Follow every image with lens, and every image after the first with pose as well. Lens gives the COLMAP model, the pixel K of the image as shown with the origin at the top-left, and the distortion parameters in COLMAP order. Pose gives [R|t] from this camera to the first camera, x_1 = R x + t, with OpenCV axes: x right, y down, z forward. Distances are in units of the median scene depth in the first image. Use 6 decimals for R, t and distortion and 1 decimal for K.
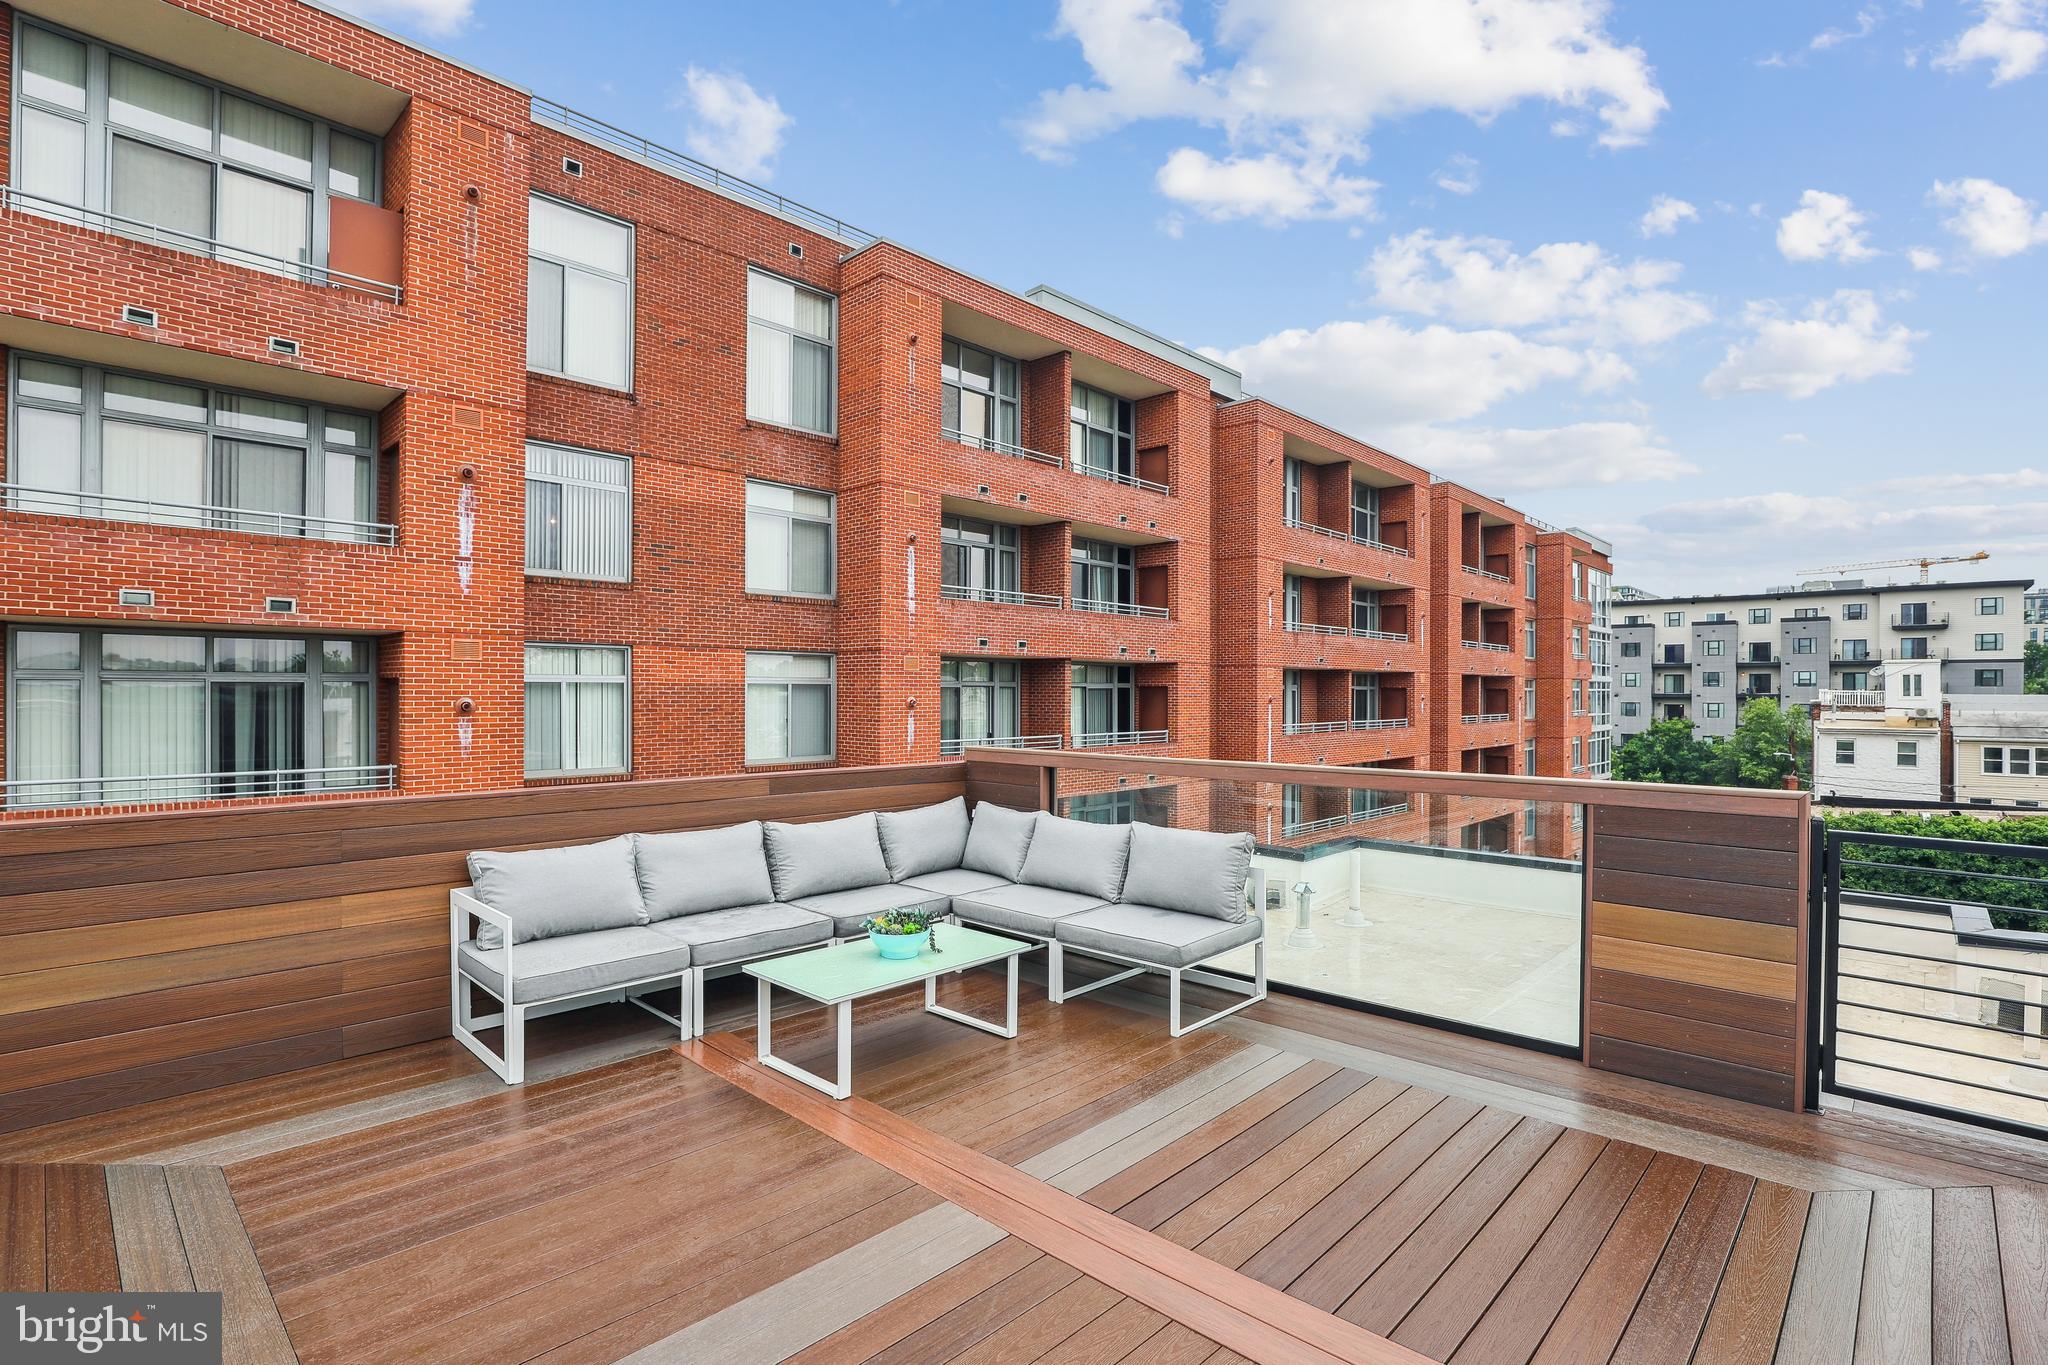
lens RADIAL K [[978.6, 0, 1000.9], [0, 978.6, 678.5], [0, 0, 1]] dist [-0.017934, 0.000390]
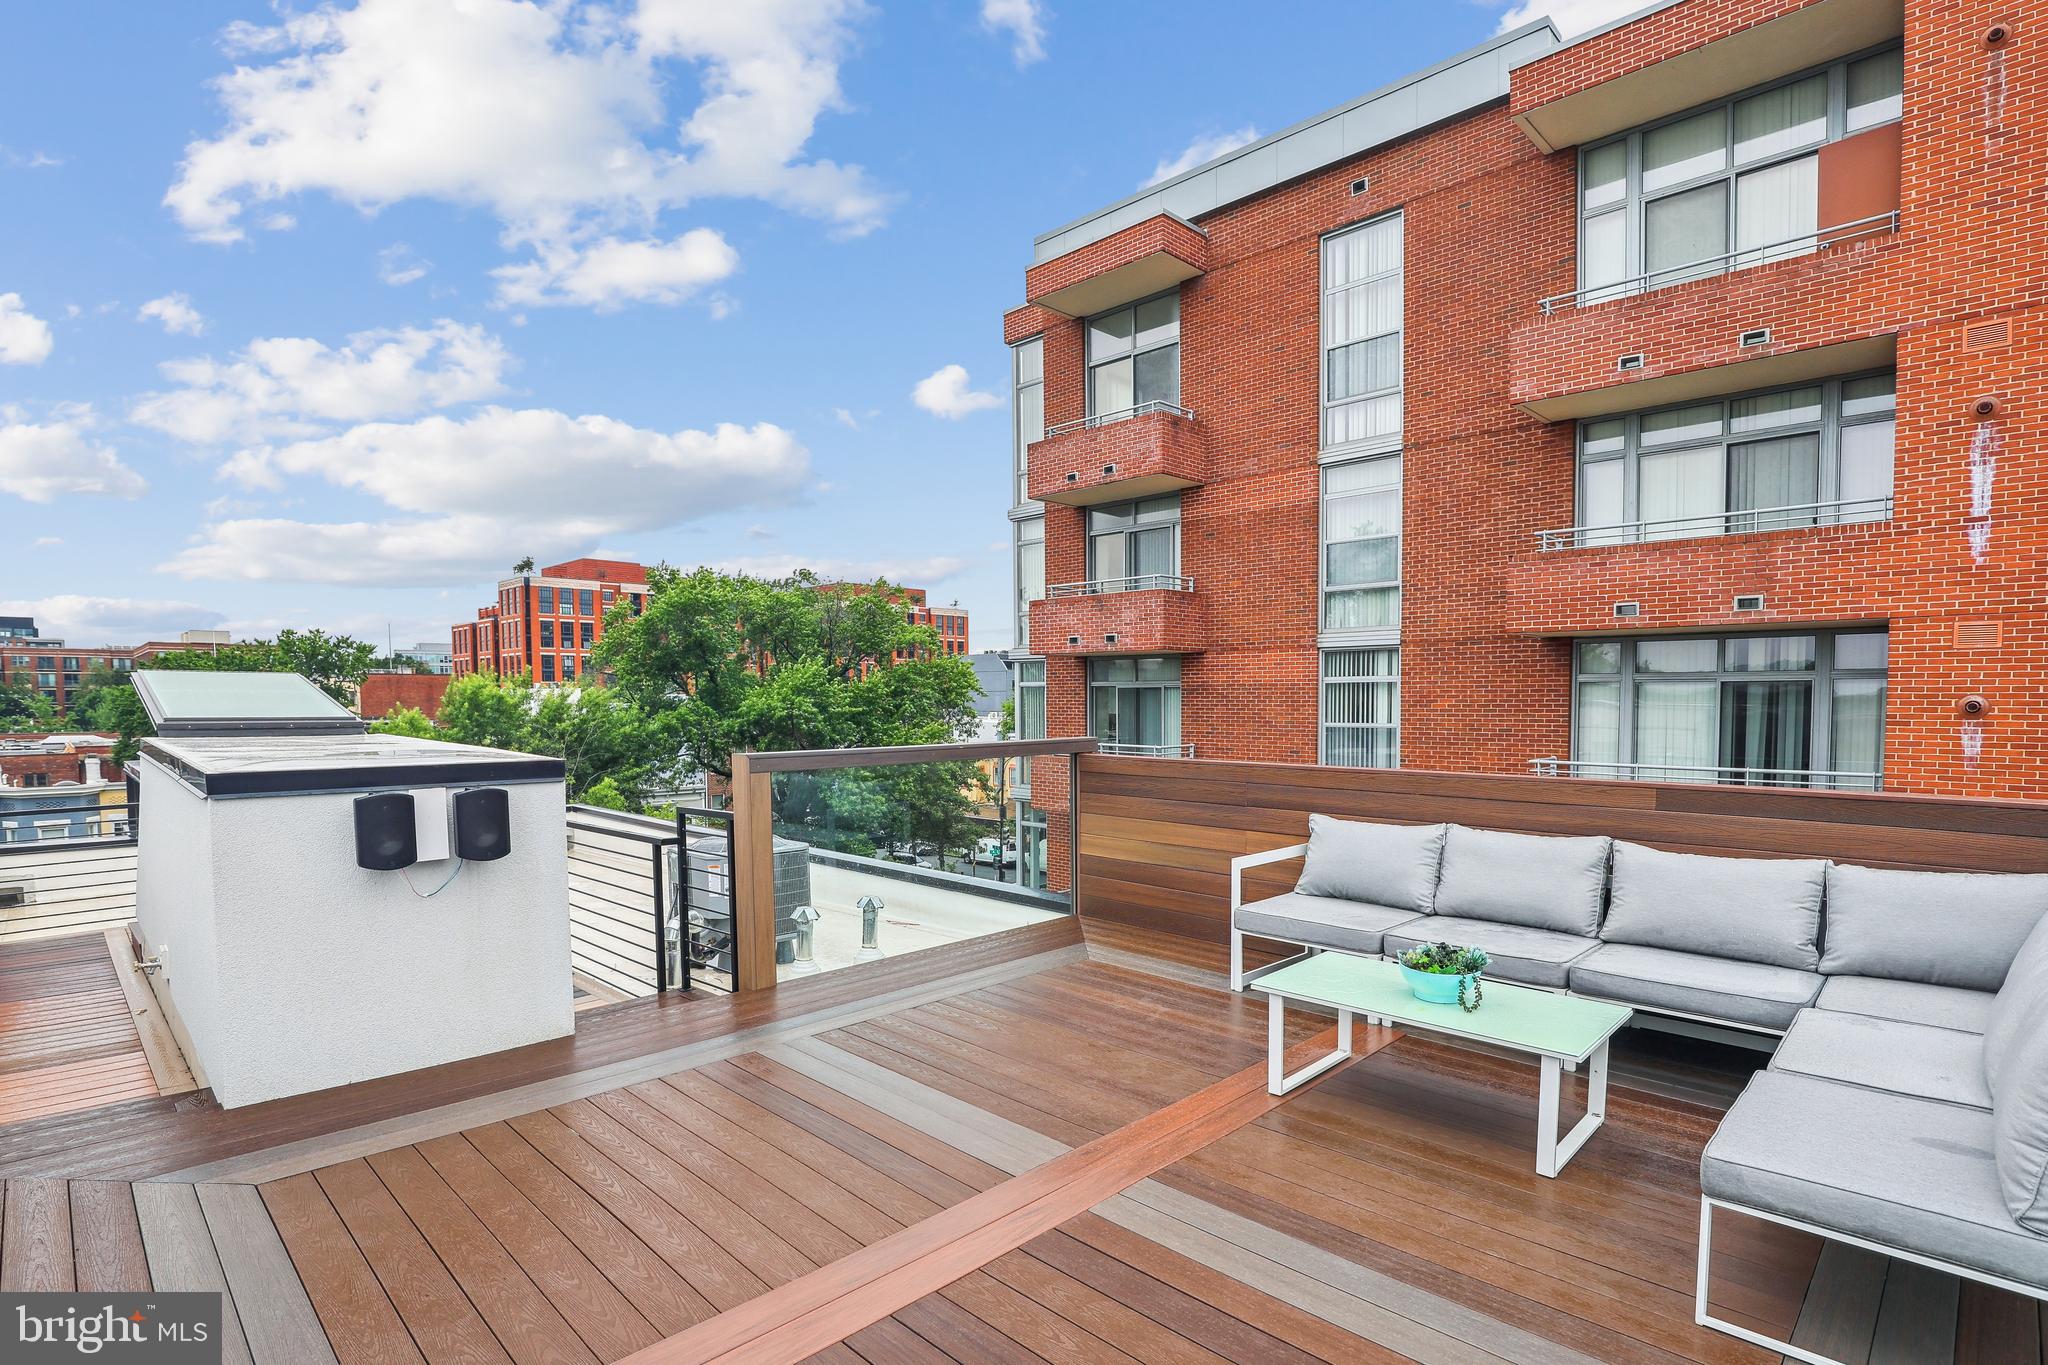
lens RADIAL K [[984.5, 0, 1016.2], [0, 984.5, 751.6], [0, 0, 1]] dist [-0.037107, 0.006501]
pose [[-0.001361, 0.051913, -0.998651, 0.229843], [0.017772, 0.998495, 0.051881, 0.011027], [0.999841, -0.017677, -0.002282, 0.220054]]
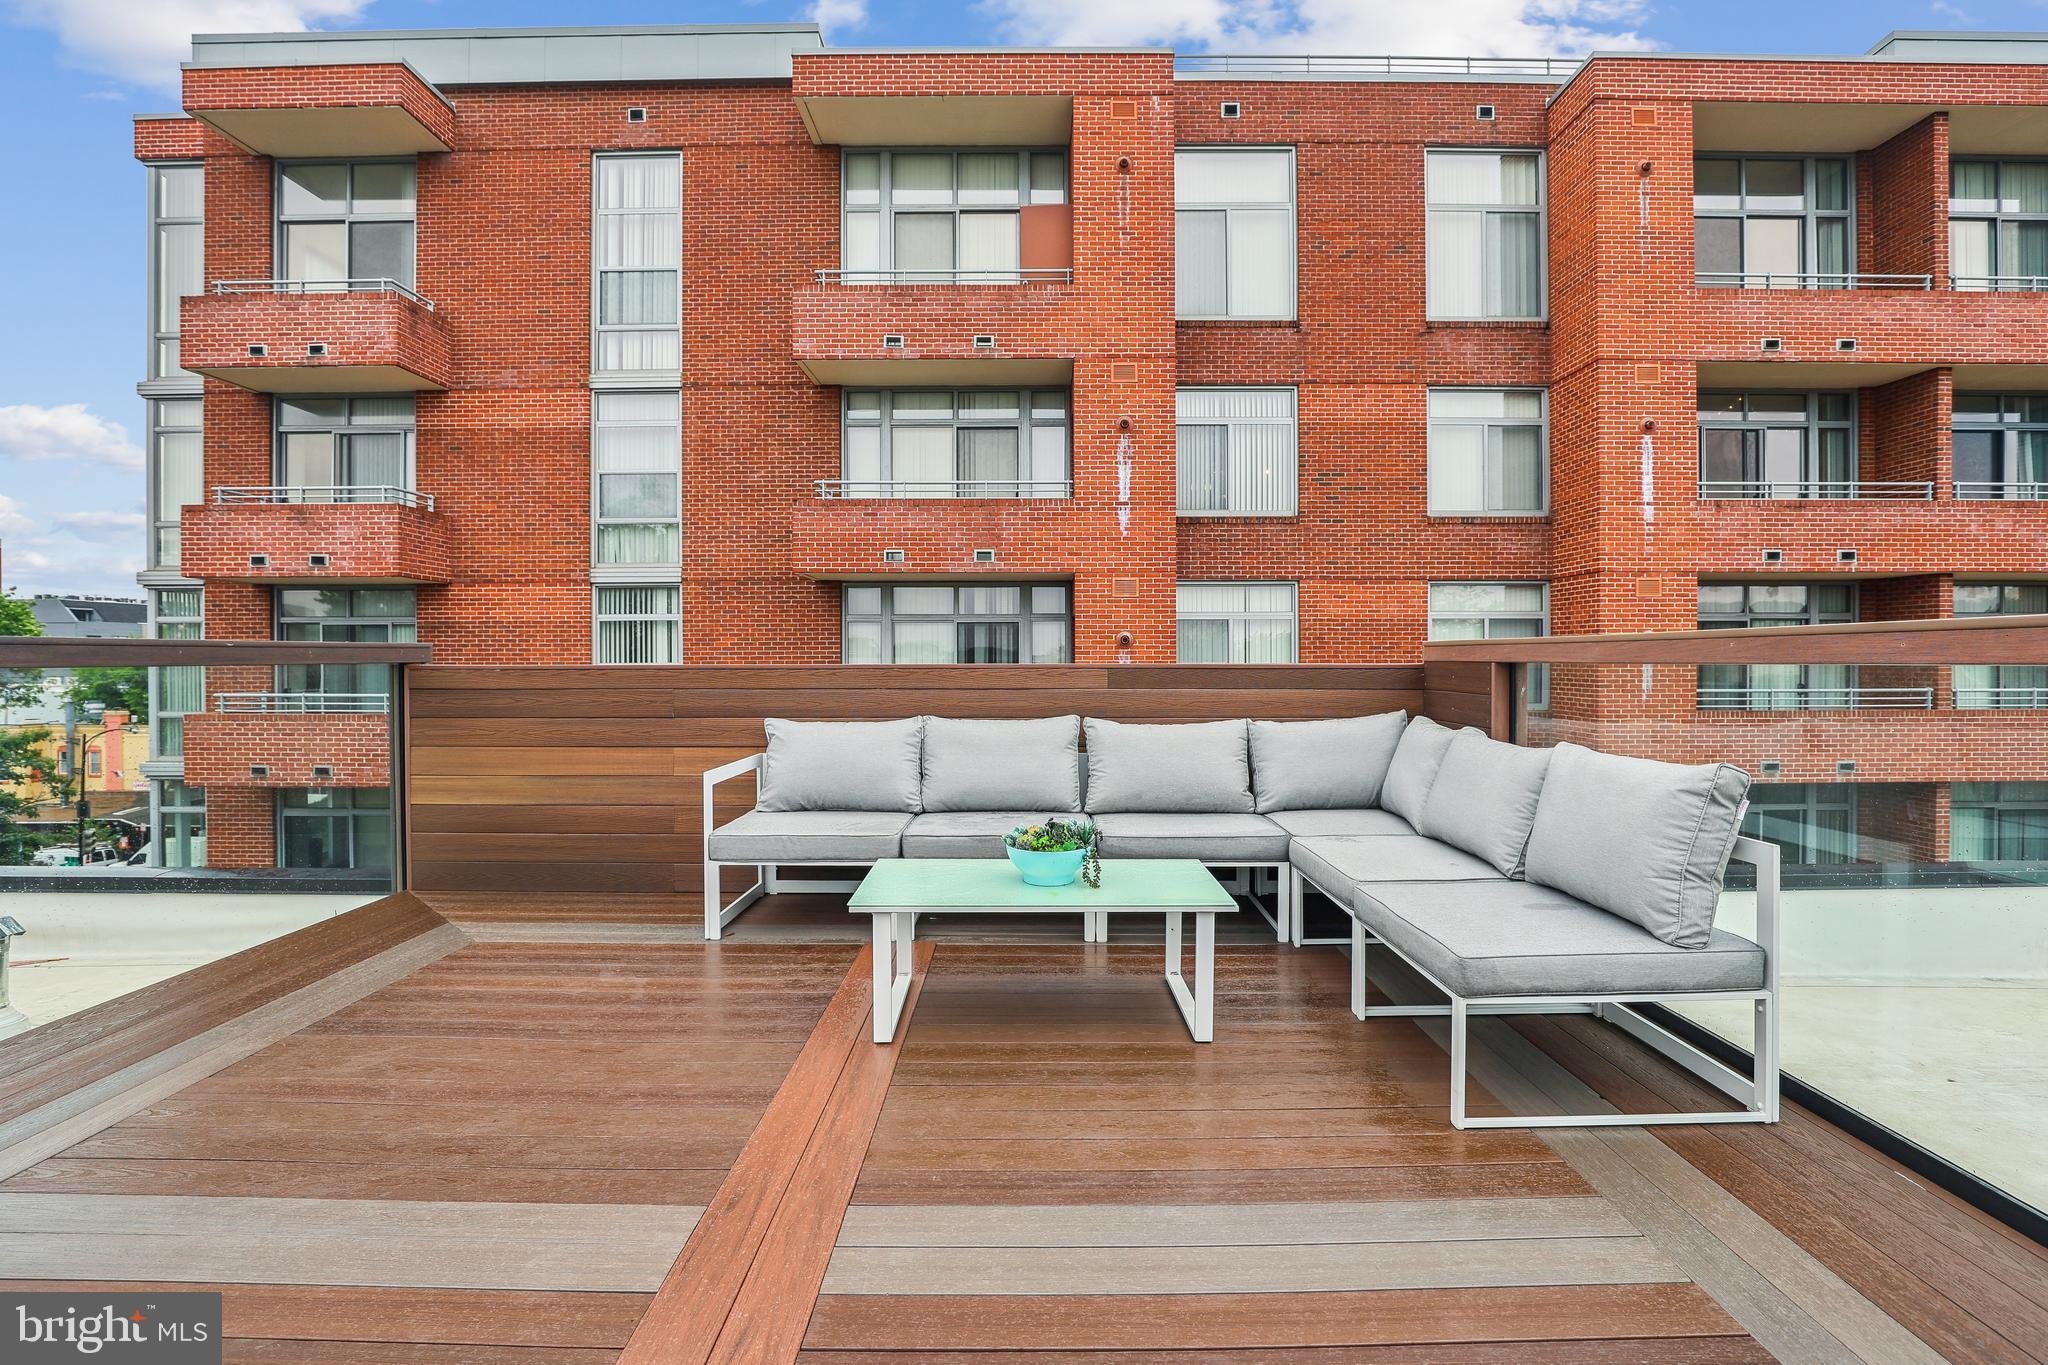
lens RADIAL K [[964.0, 0, 1016.4], [0, 964.0, 658.7], [0, 0, 1]] dist [-0.037880, 0.007394]
pose [[0.700503, -0.001856, -0.713647, 0.128582], [0.012922, 0.999866, 0.010084, 0.037350], [0.713533, -0.016286, 0.700433, 0.163800]]
